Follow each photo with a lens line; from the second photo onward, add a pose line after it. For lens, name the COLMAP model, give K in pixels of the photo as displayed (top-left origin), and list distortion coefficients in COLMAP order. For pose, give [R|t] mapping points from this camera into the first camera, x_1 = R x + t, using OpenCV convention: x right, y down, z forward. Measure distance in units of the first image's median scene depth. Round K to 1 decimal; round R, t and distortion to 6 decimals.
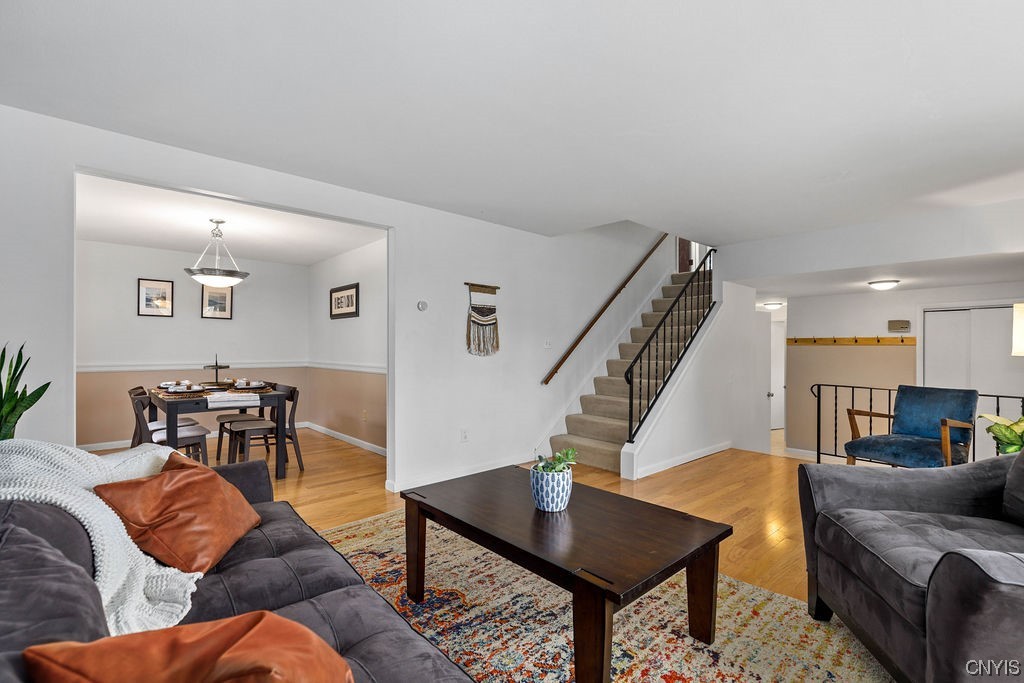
lens RADIAL K [[461.4, 0, 512.0], [0, 461.4, 341.5], [0, 0, 1]] dist [0.000410, -0.000048]
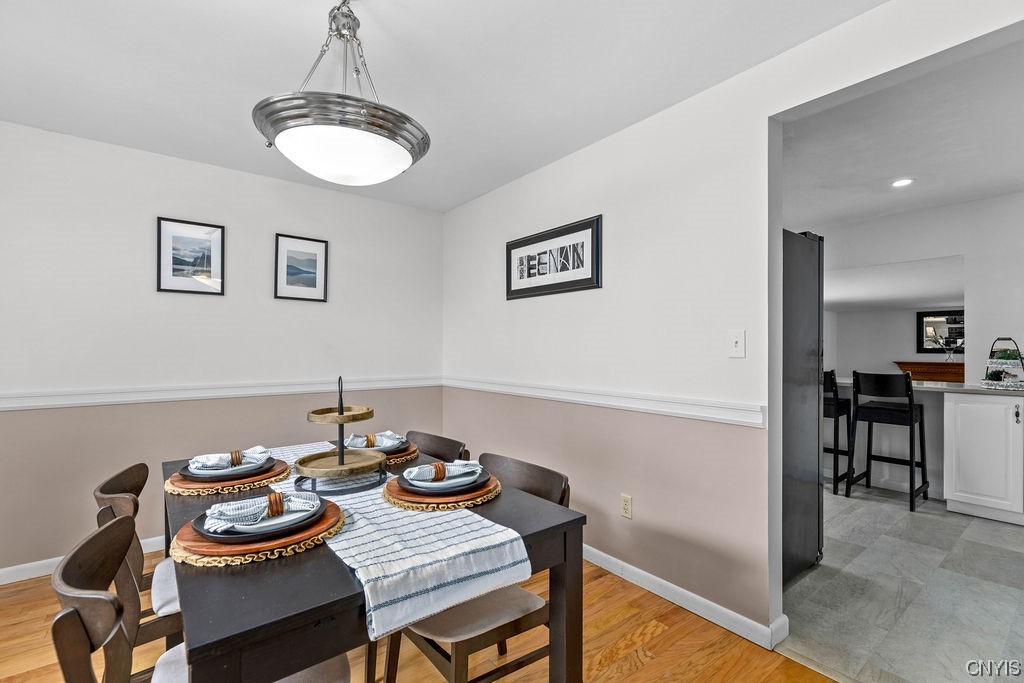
lens RADIAL K [[456.7, 0, 512.7], [0, 456.7, 346.2], [0, 0, 1]] dist [-0.000030, 0.000041]
pose [[0.997218, -0.001391, -0.074532, -0.379917], [0.001952, 0.999970, 0.007455, 0.001354], [0.074519, -0.007580, 0.997191, 0.521792]]
